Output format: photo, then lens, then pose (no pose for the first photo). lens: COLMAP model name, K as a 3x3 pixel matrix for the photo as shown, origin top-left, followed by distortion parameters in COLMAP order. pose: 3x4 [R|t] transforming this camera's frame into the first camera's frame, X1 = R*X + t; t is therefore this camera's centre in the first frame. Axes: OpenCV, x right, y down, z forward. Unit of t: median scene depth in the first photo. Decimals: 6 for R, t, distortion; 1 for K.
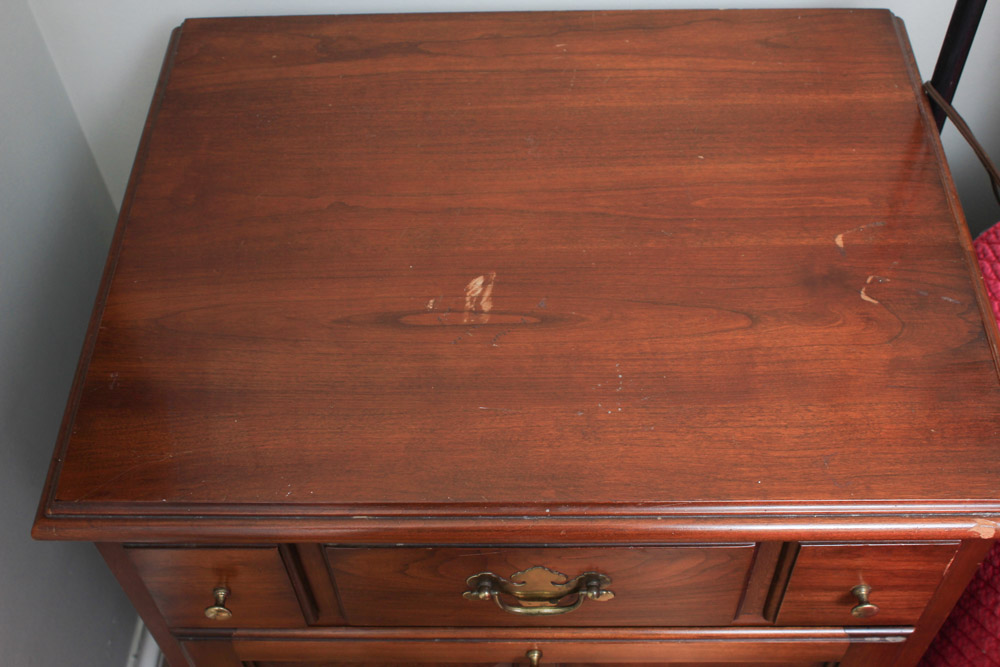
lens RADIAL K [[1190.7, 0, 500.4], [0, 1190.7, 334.0], [0, 0, 1]] dist [-0.045162, 0.000000]
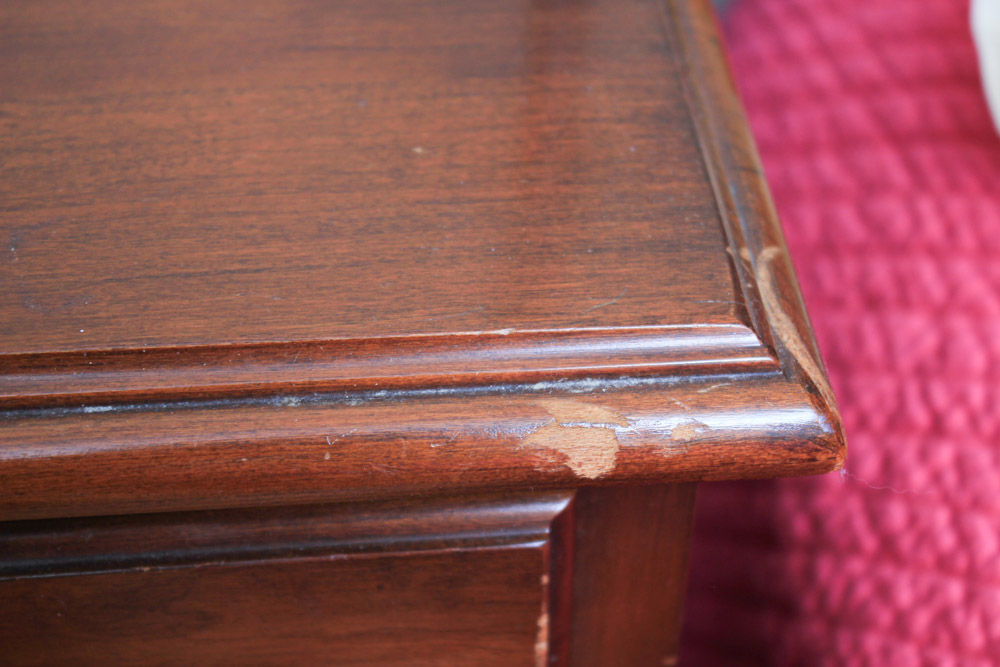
lens RADIAL K [[2051.4, 0, 502.0], [0, 2051.4, 338.6], [0, 0, 1]] dist [0.010667, 0.000000]
pose [[0.991675, -0.035370, 0.123809, 0.316914], [0.057475, 0.982020, -0.179814, 0.214956], [-0.115223, 0.185433, 0.975878, 0.508057]]
